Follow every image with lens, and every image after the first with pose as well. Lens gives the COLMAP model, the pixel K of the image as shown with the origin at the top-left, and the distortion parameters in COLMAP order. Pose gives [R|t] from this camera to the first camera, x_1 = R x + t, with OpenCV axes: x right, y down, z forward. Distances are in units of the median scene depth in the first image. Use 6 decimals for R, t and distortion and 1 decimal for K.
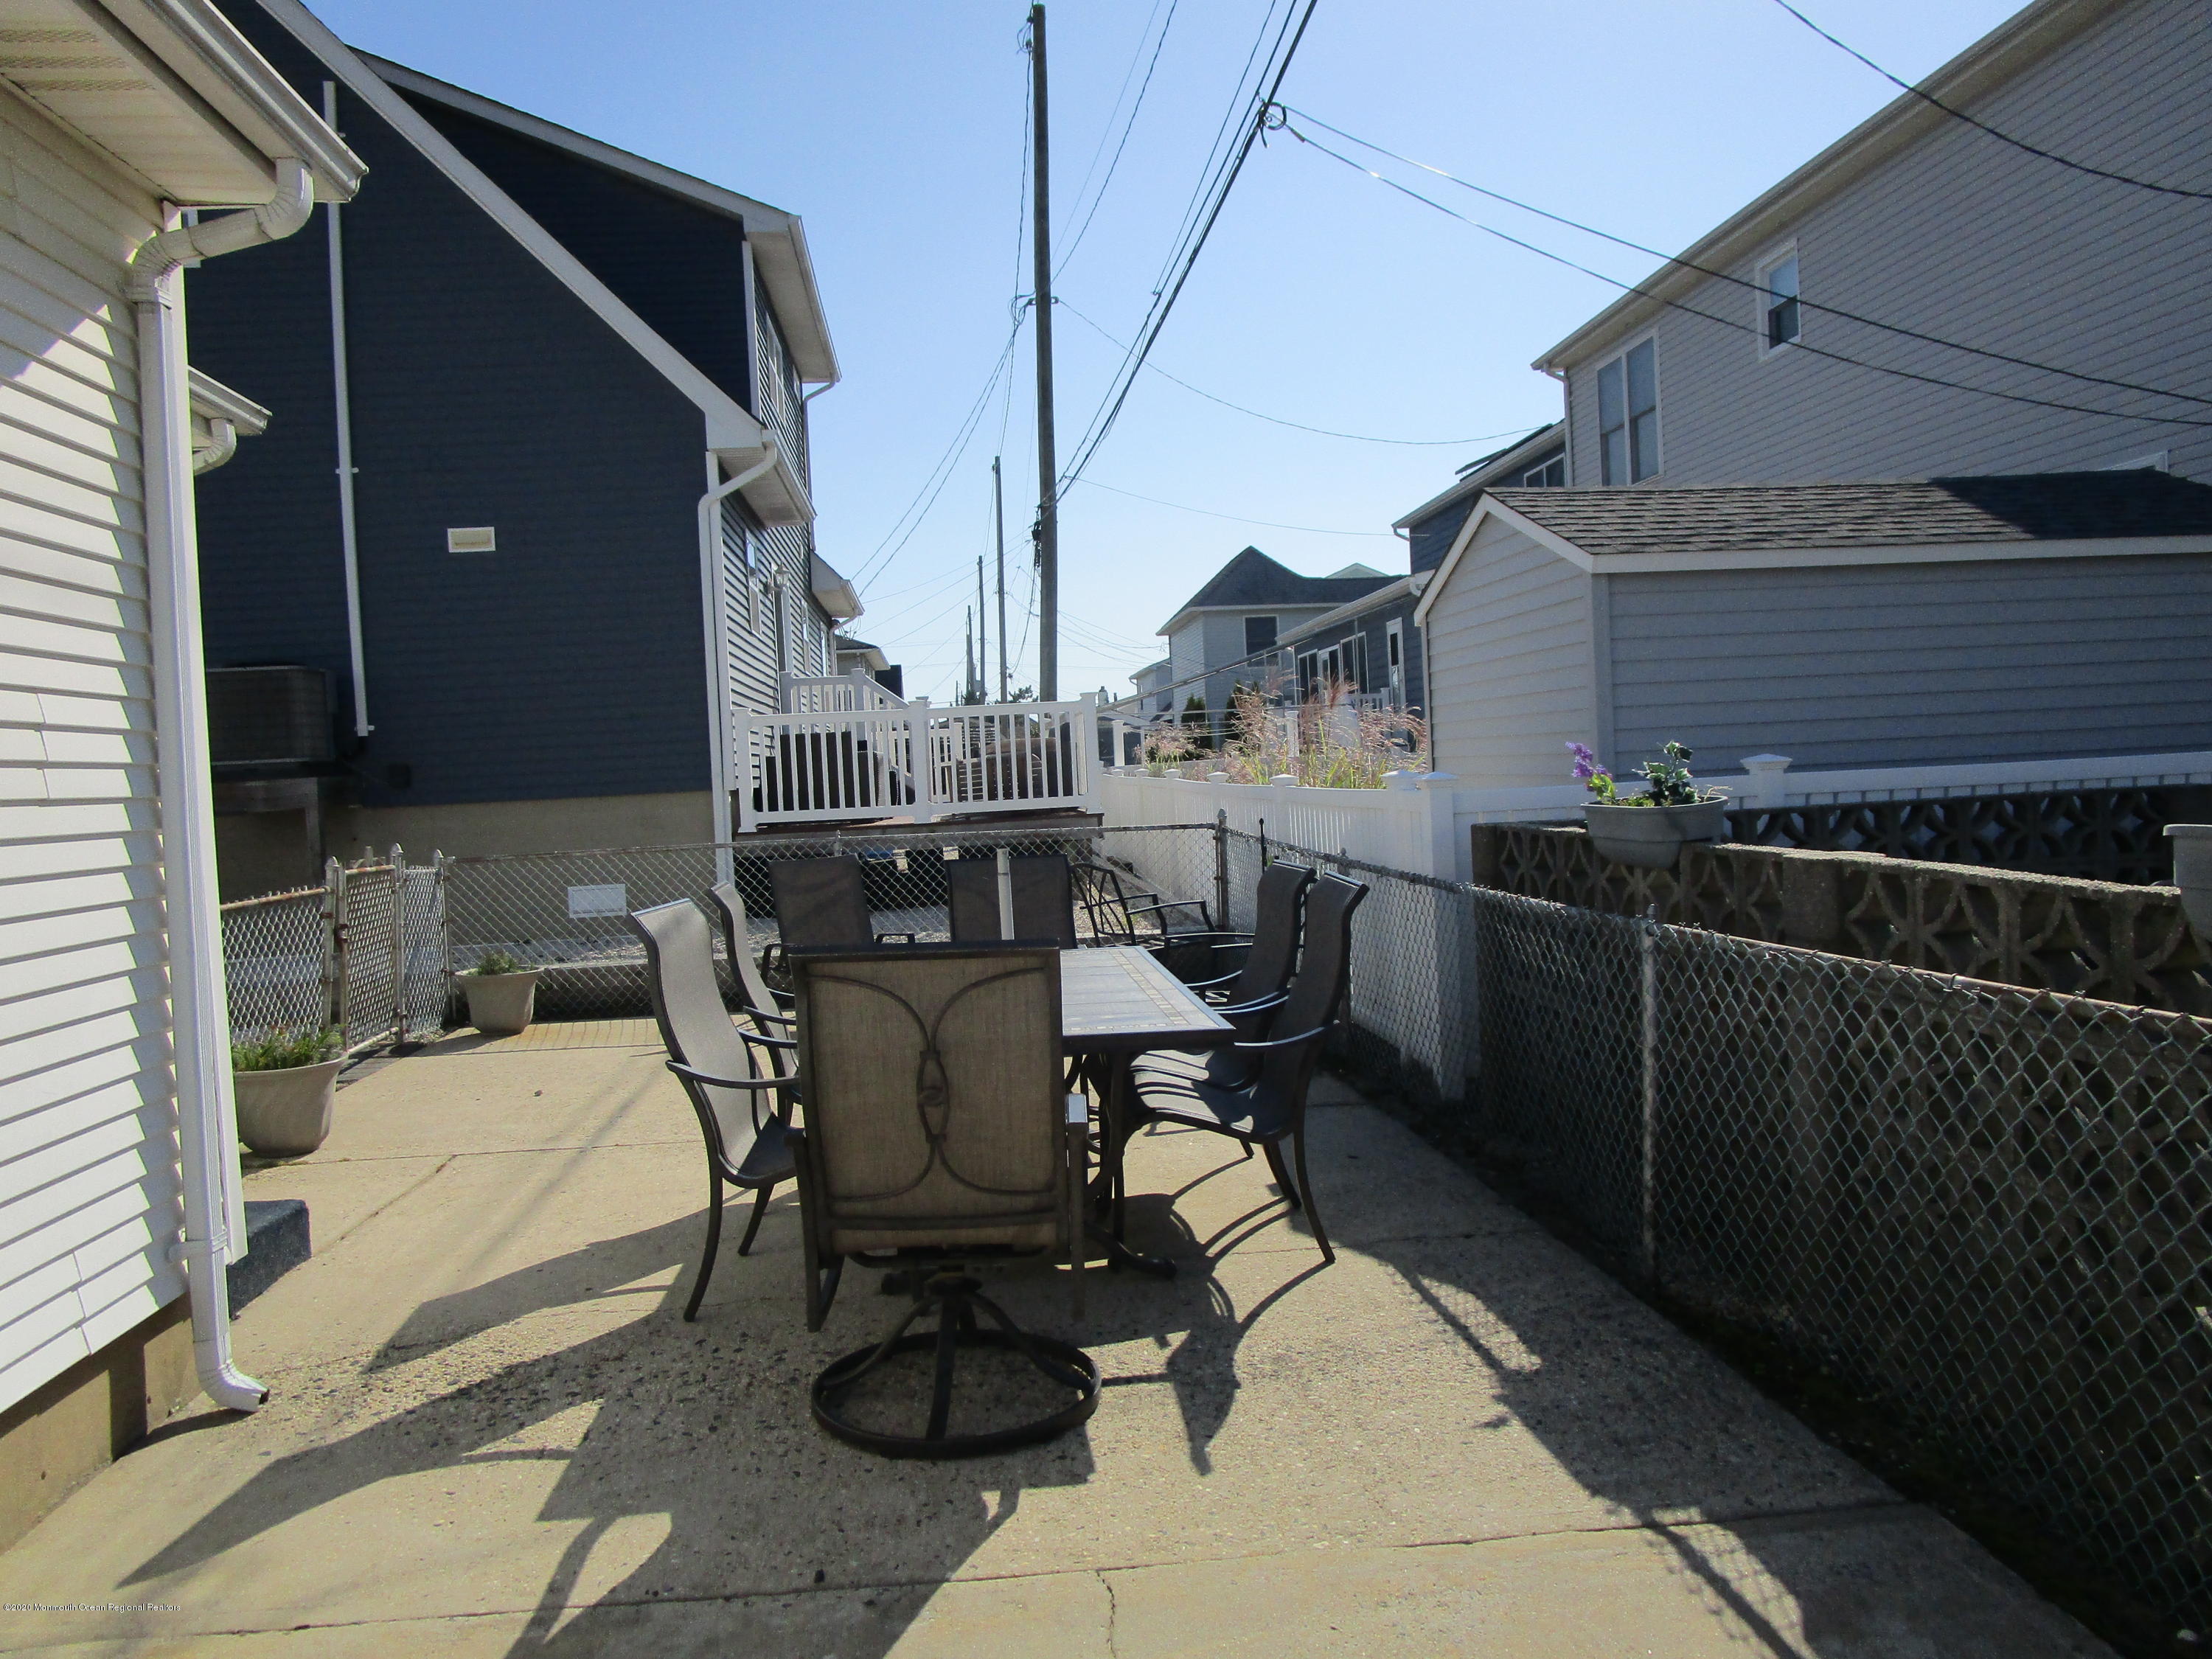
lens RADIAL K [[1729.3, 0, 1122.9], [0, 1729.3, 840.3], [0, 0, 1]] dist [-0.059971, 0.040685]
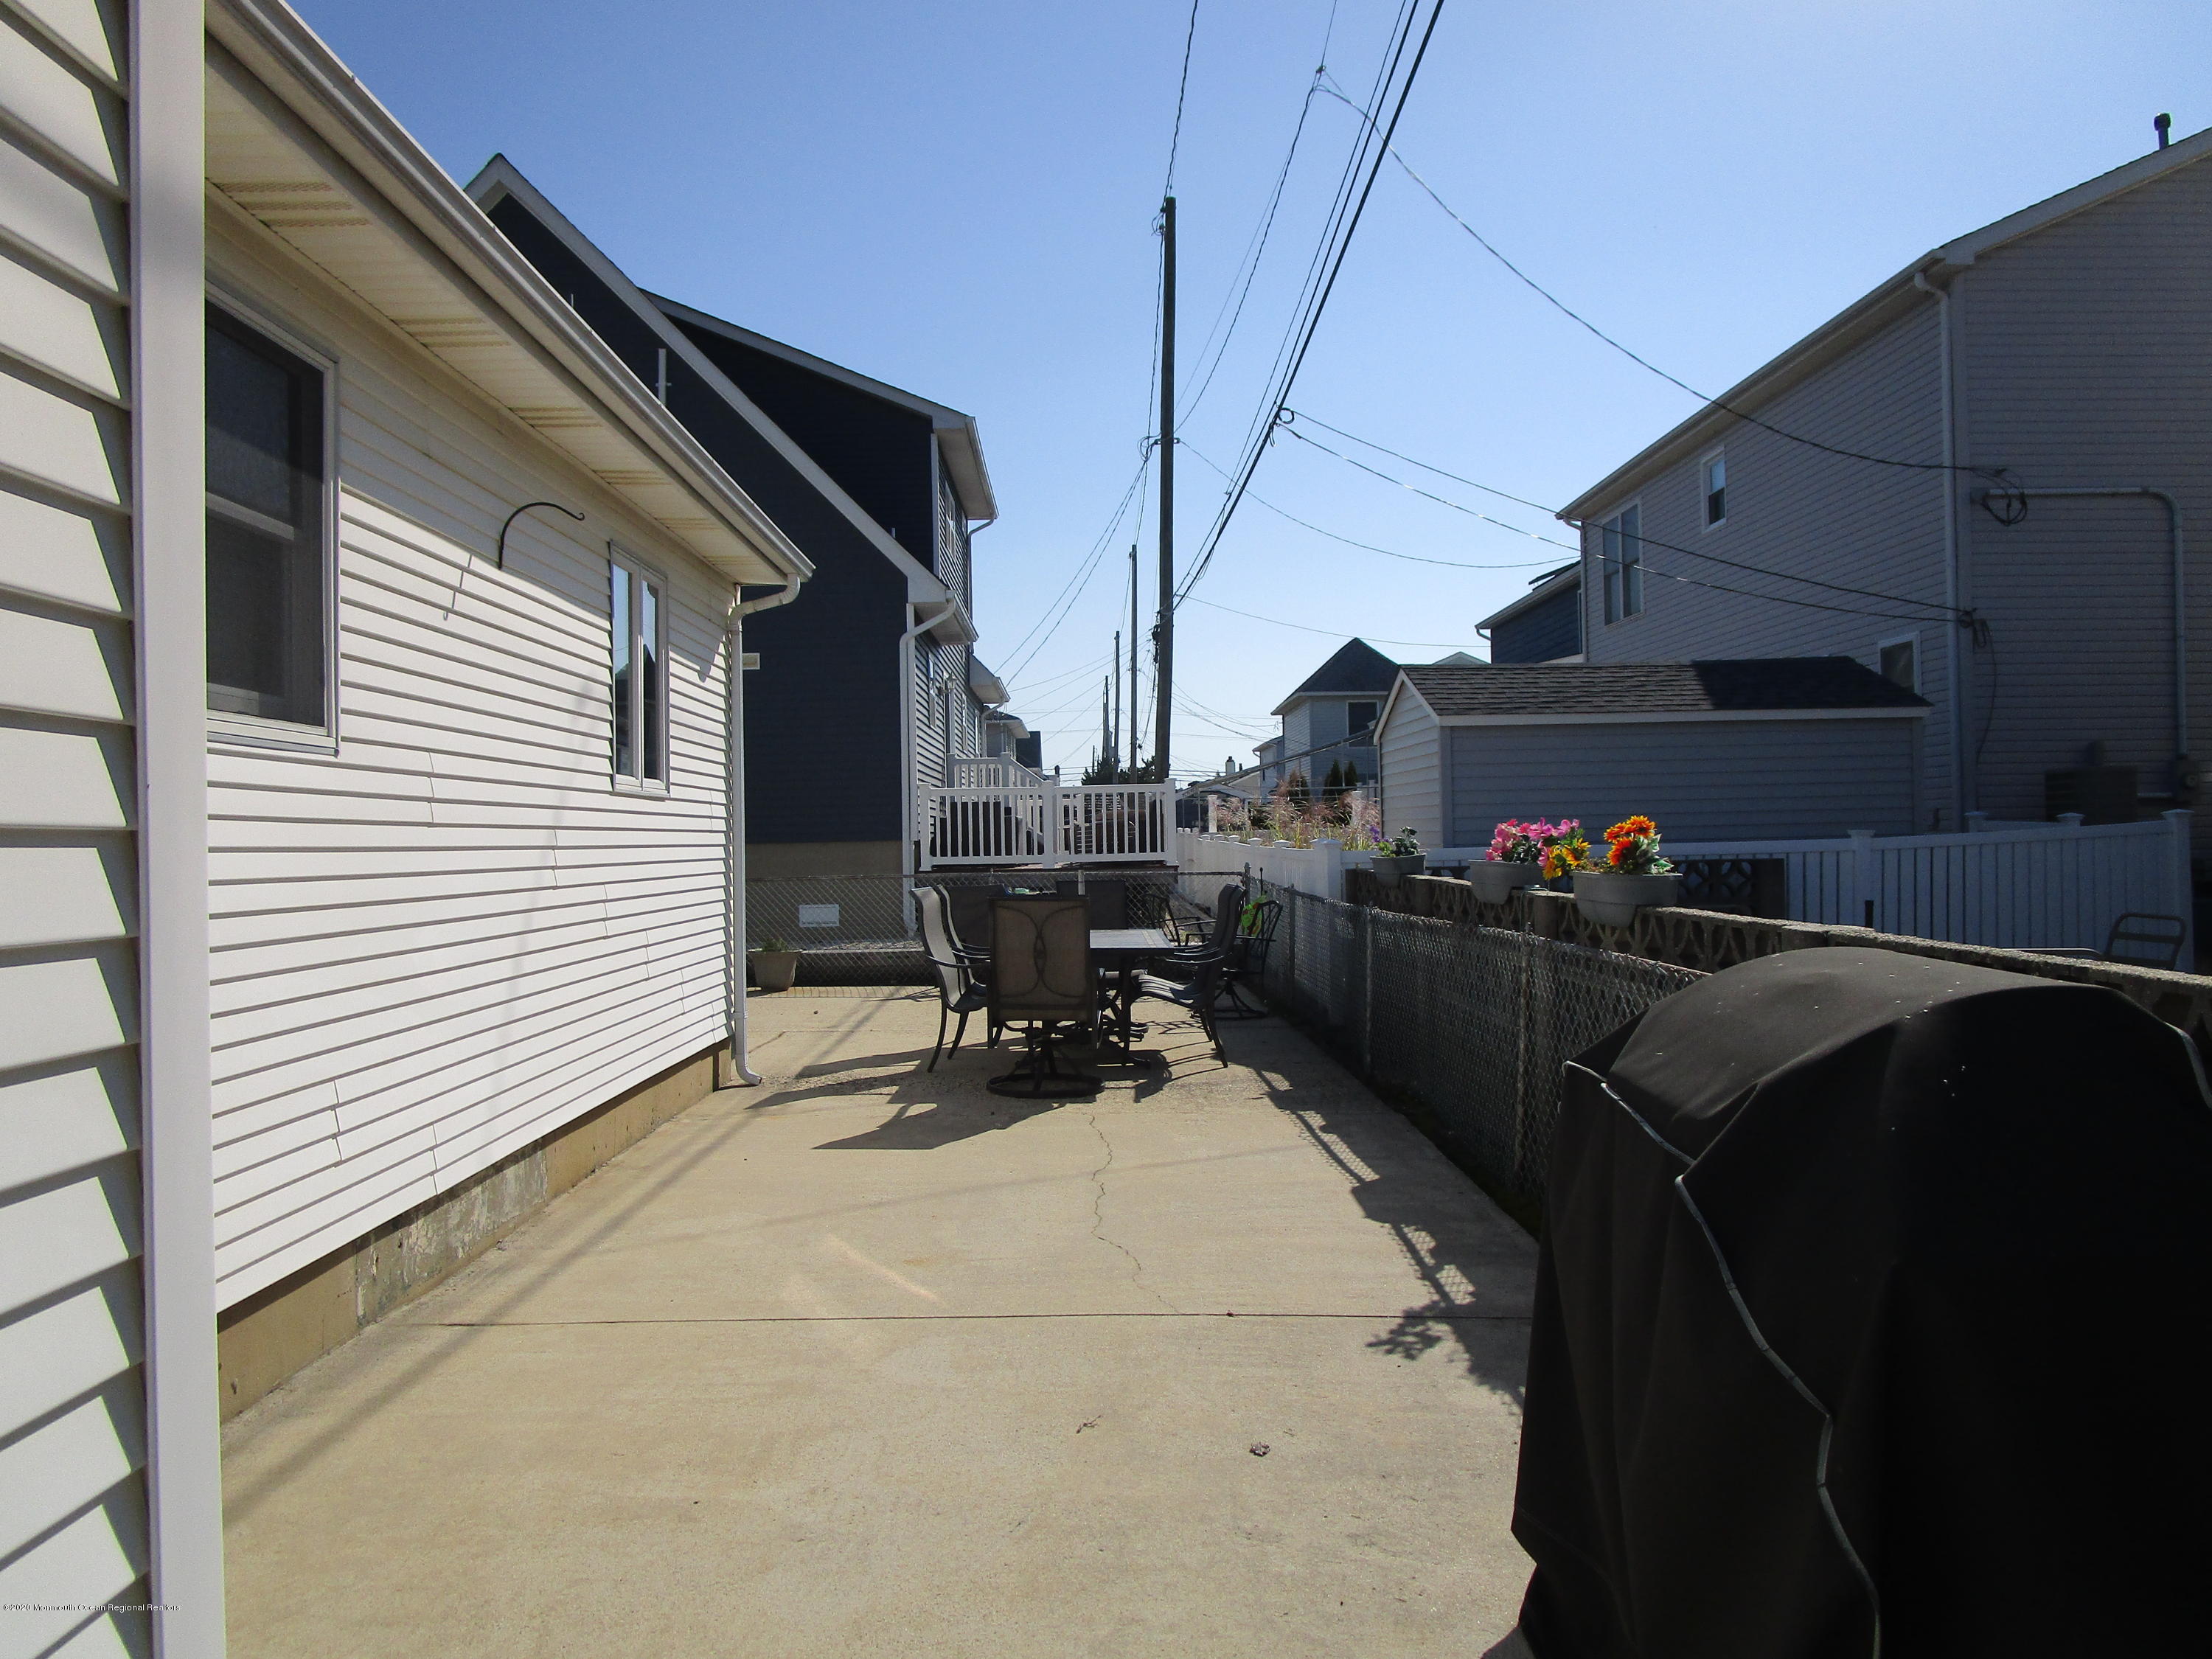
lens RADIAL K [[1729.3, 0, 1108.5], [0, 1729.3, 815.7], [0, 0, 1]] dist [-0.059971, 0.040685]
pose [[0.995826, 0.028371, -0.086751, 0.050655], [-0.032817, 0.998197, -0.050260, 0.015767], [0.085169, 0.052897, 0.994961, -0.378385]]
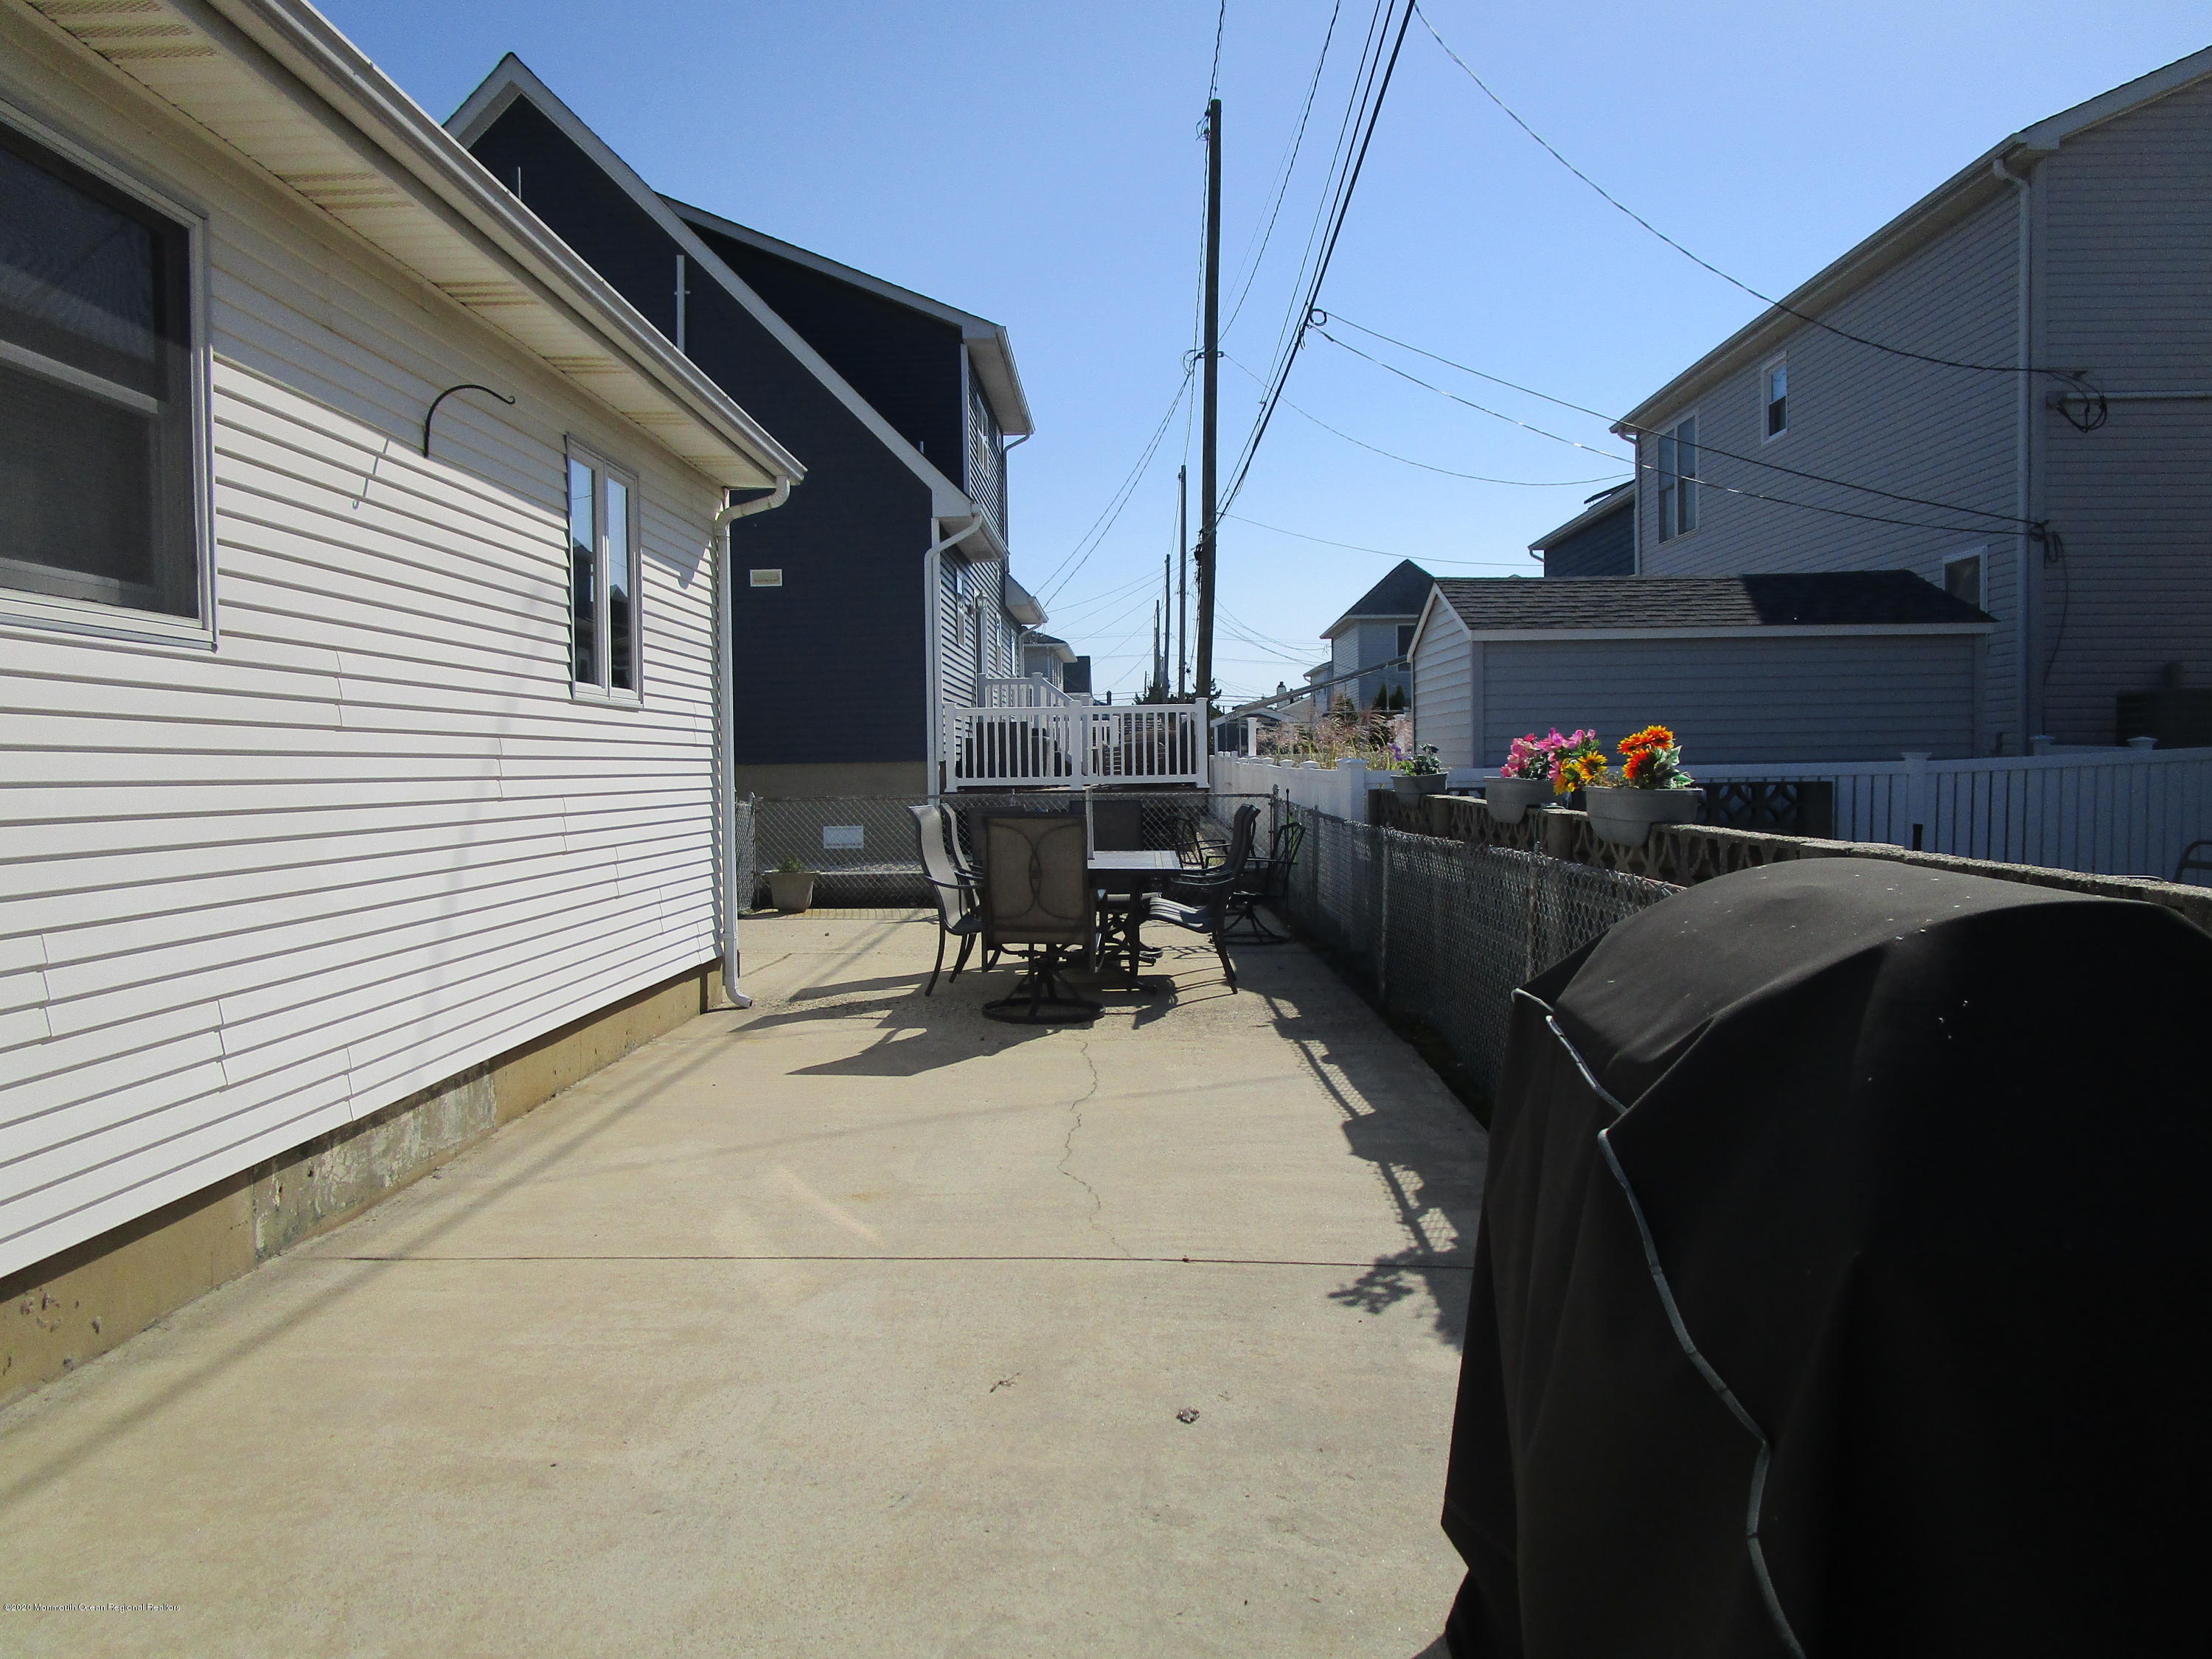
lens RADIAL K [[1729.3, 0, 1094.0], [0, 1729.3, 839.5], [0, 0, 1]] dist [-0.059971, 0.040685]
pose [[0.991535, 0.038360, -0.124043, 0.066842], [-0.037732, 0.999260, 0.007412, 0.017902], [0.124236, -0.002669, 0.992249, -0.347443]]
